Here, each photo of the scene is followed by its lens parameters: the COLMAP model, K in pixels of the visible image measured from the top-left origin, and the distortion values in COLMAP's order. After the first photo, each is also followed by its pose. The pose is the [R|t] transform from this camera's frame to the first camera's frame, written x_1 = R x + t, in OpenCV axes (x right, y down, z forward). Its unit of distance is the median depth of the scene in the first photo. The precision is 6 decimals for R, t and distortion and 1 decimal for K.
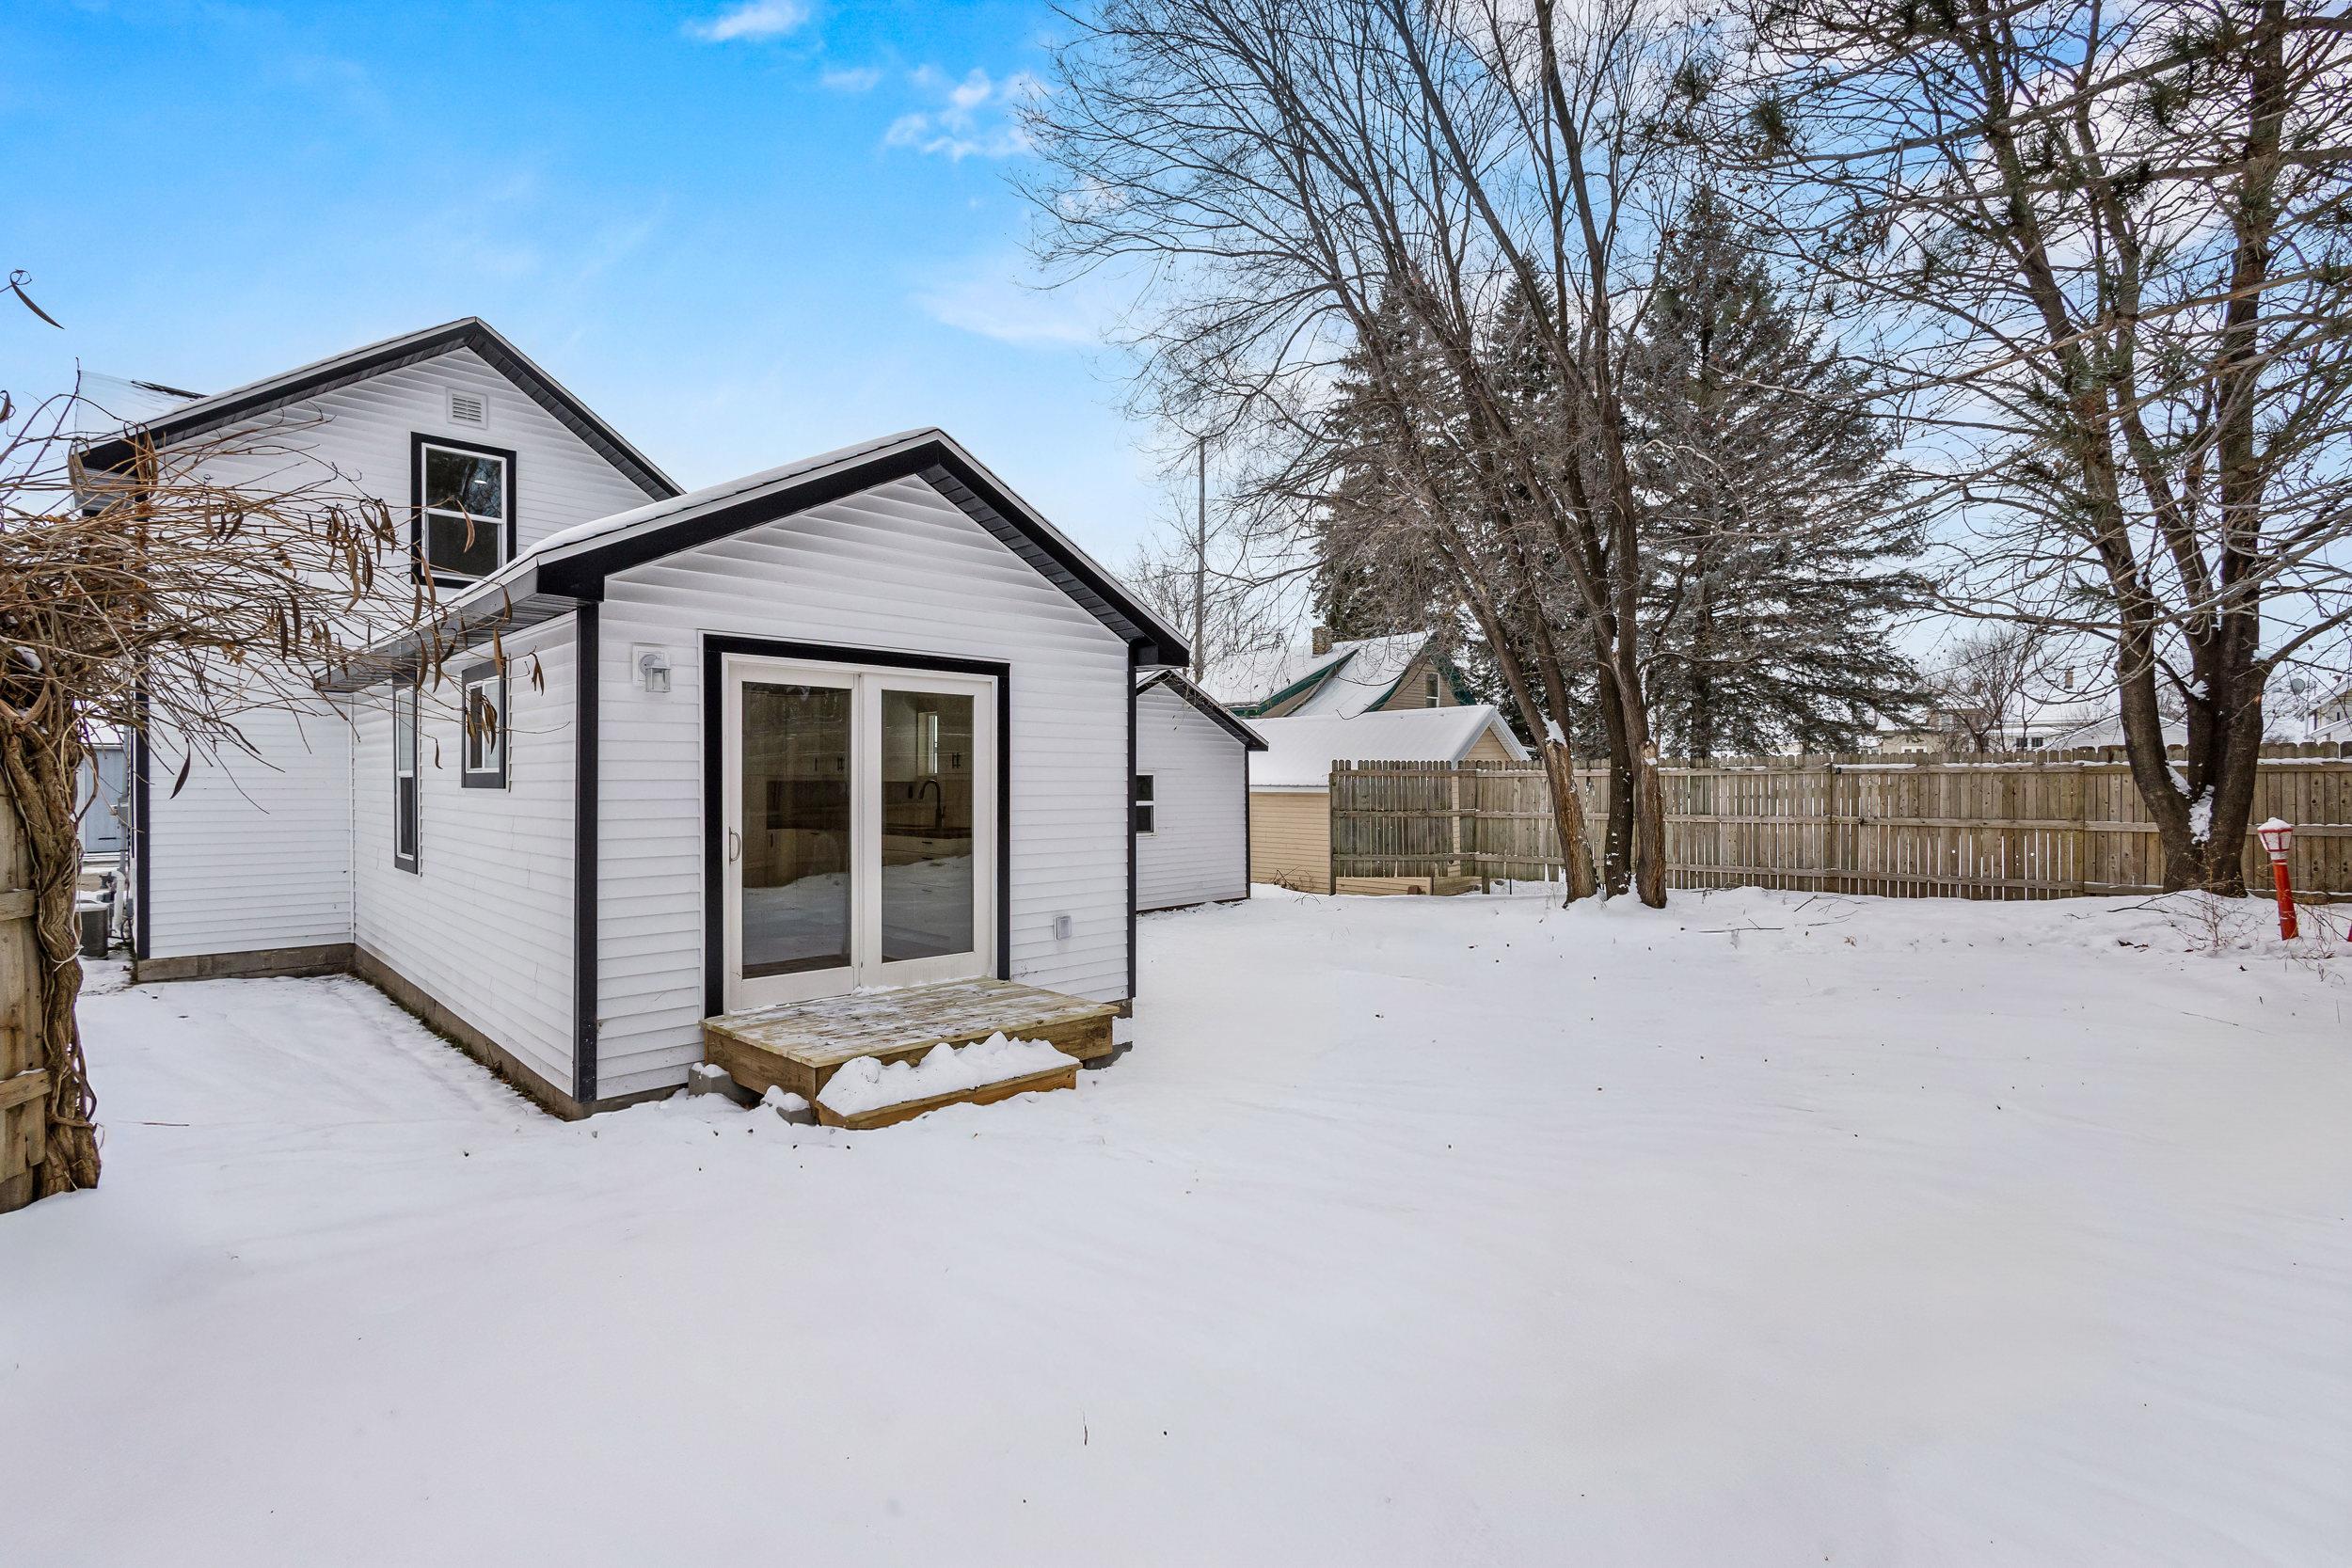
lens RADIAL K [[1079.4, 0, 1174.4], [0, 1079.4, 789.4], [0, 0, 1]] dist [0.002293, 0.000421]
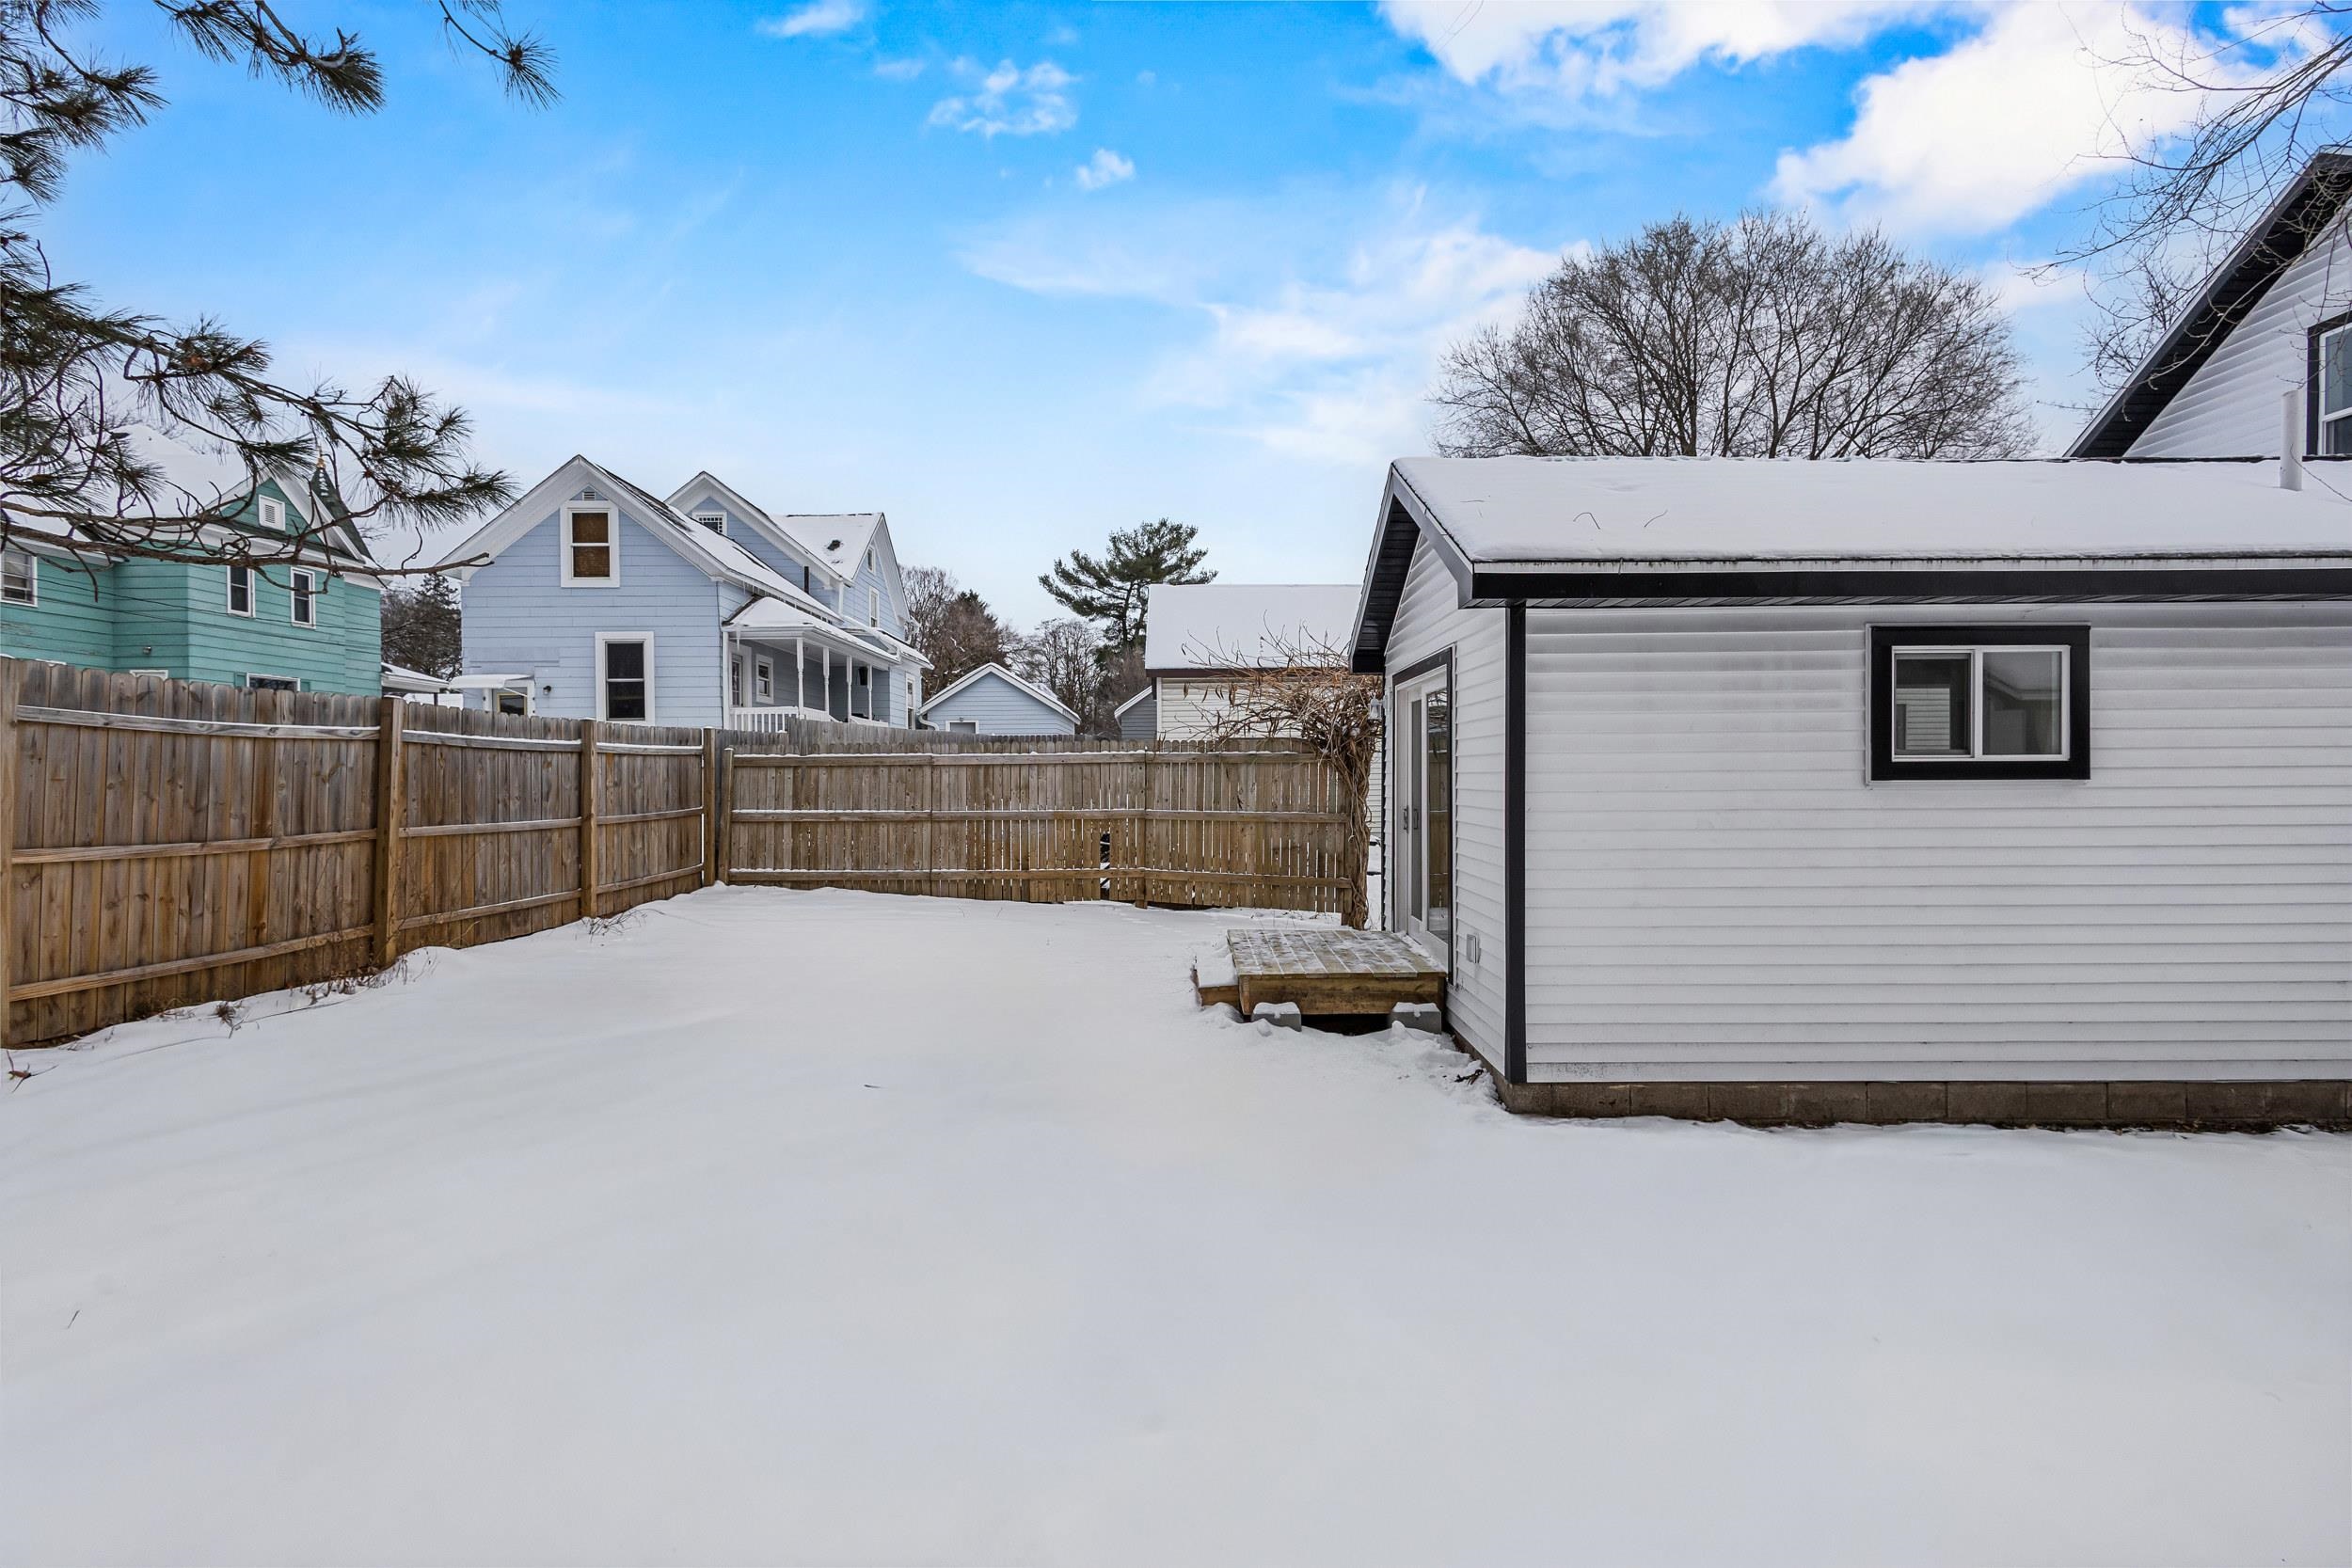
lens RADIAL K [[1079.4, 0, 1170.5], [0, 1079.4, 778.3], [0, 0, 1]] dist [0.002293, 0.000421]
pose [[-0.710162, 0.005990, -0.704013, 0.694367], [0.000276, 0.999966, 0.008229, -0.010918], [0.704038, 0.005650, -0.710140, 1.517703]]
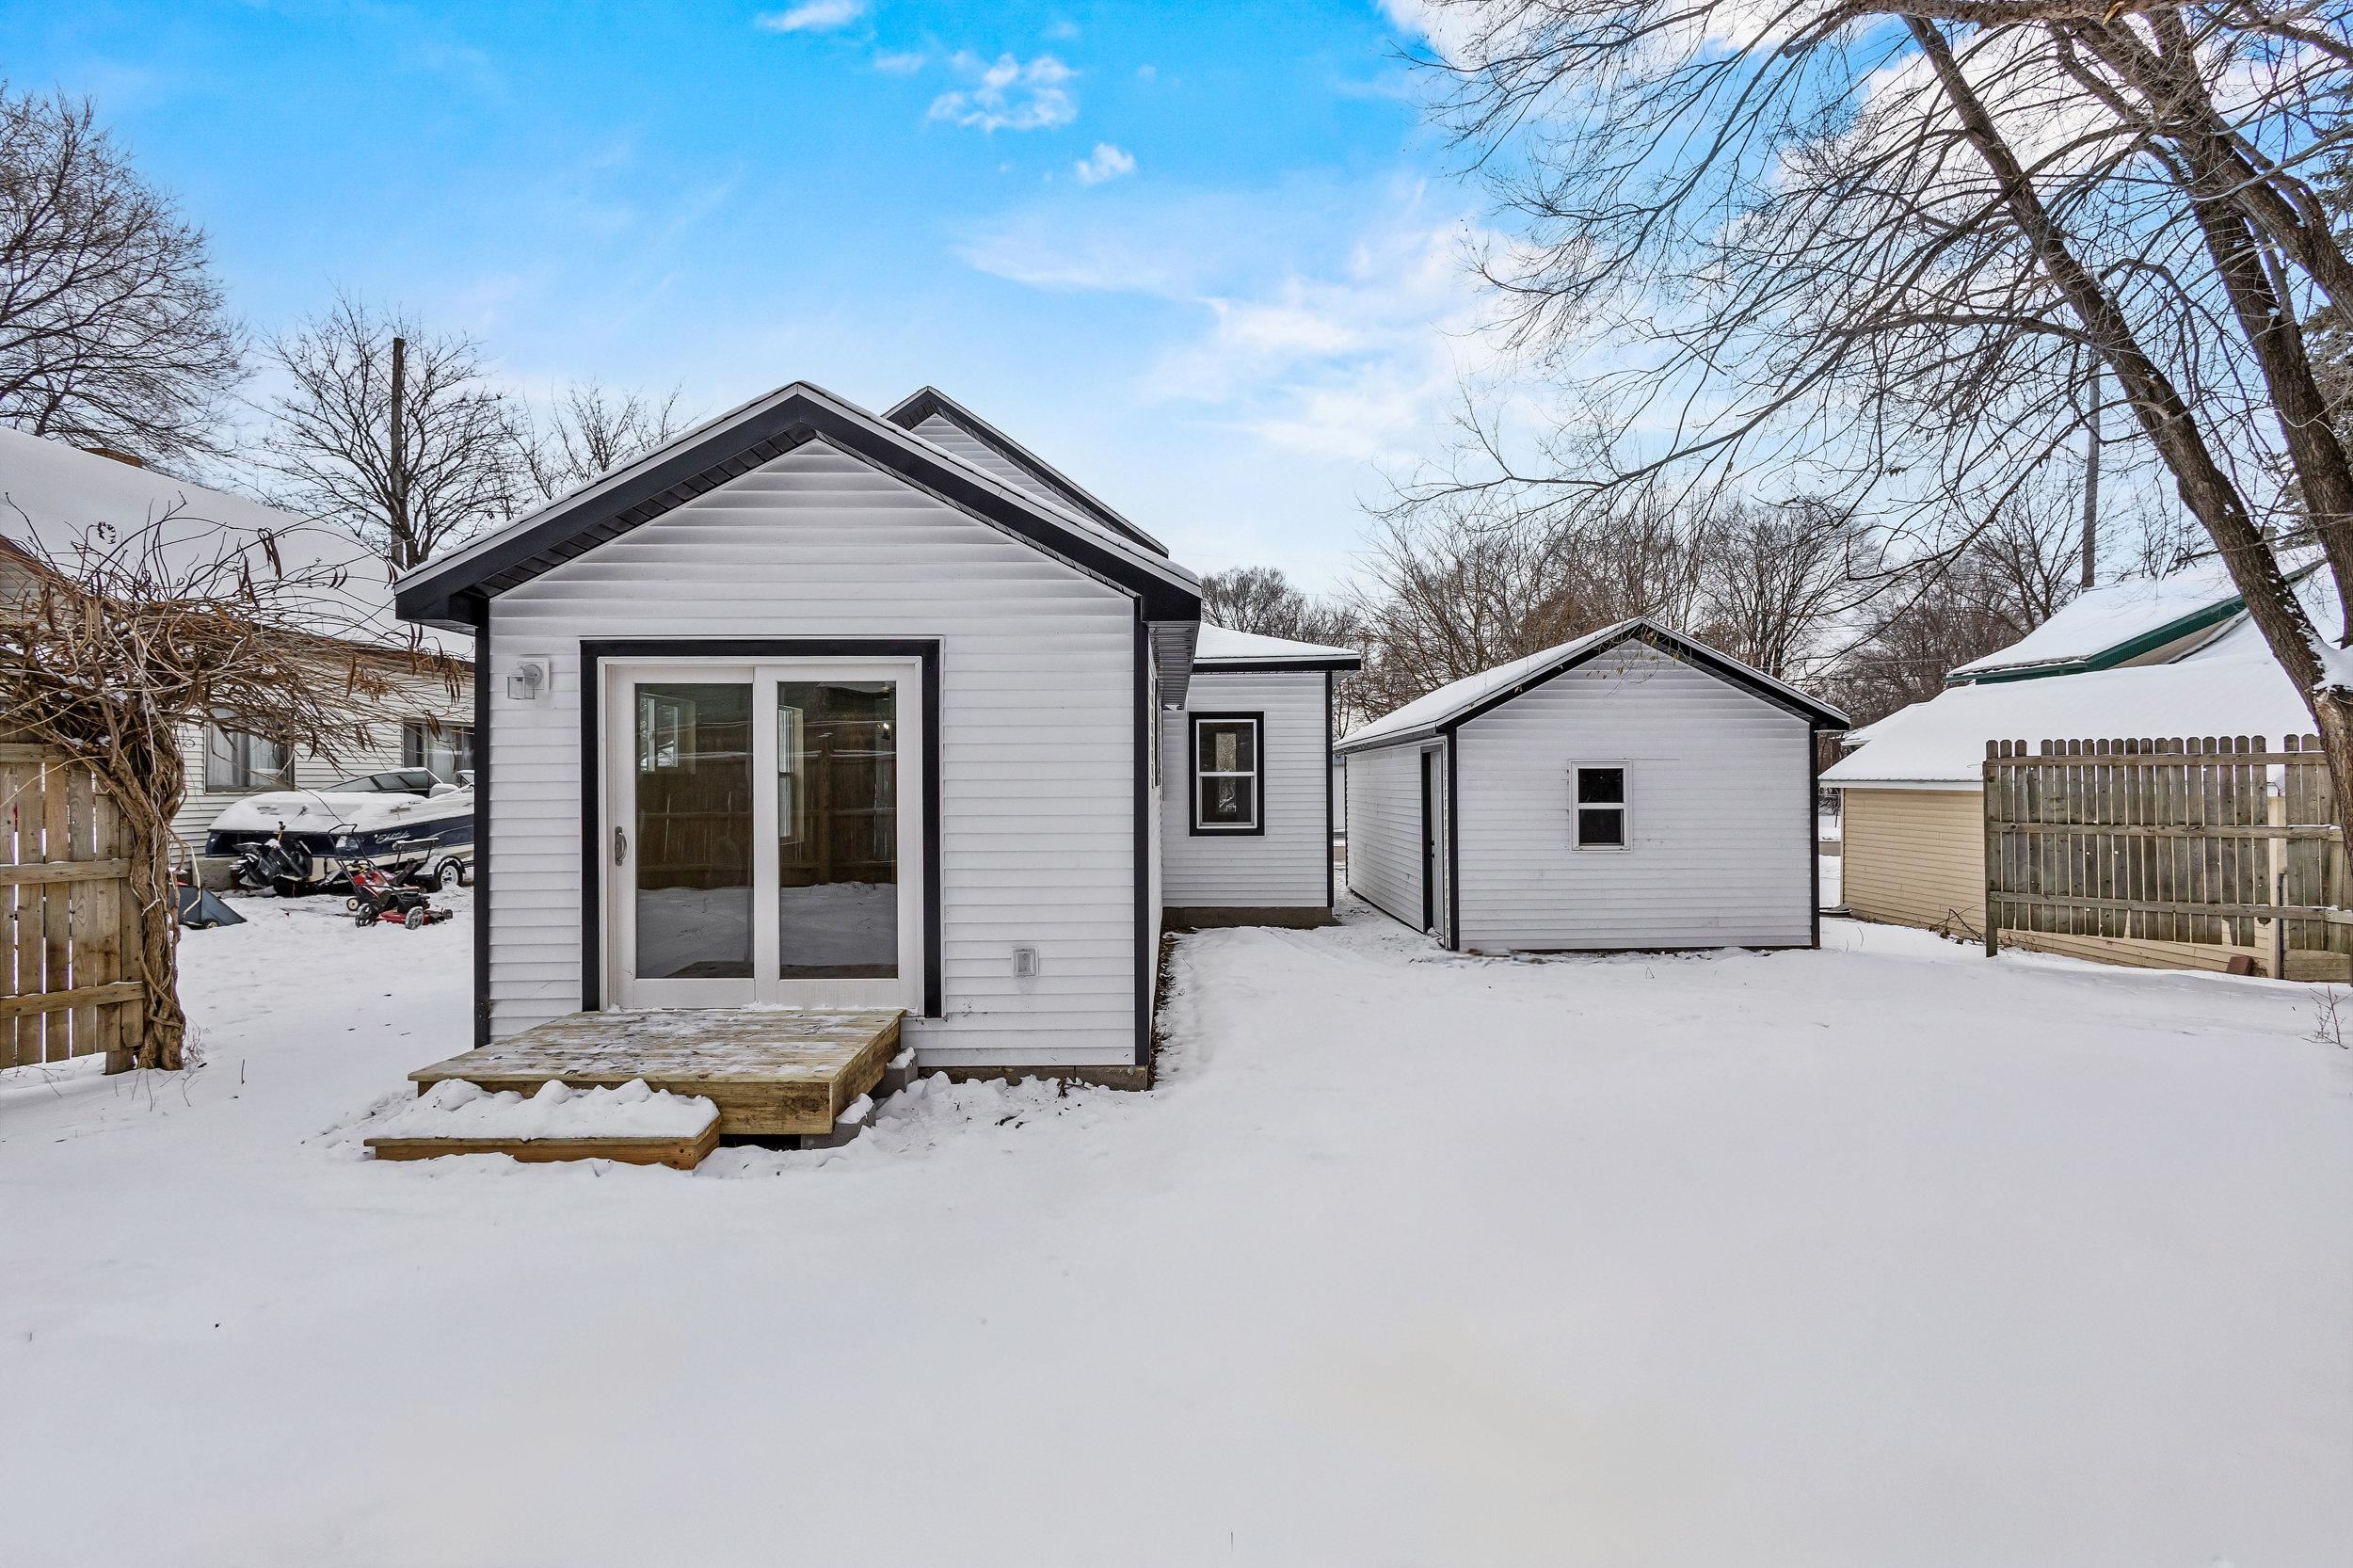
lens RADIAL K [[1080.0, 0, 1186.7], [0, 1080.0, 777.2], [0, 0, 1]] dist [0.002293, 0.000421]
pose [[0.724087, -0.004512, -0.689693, 0.574469], [0.000157, 0.999980, -0.006377, -0.004846], [0.689708, 0.004509, 0.724073, 0.535365]]
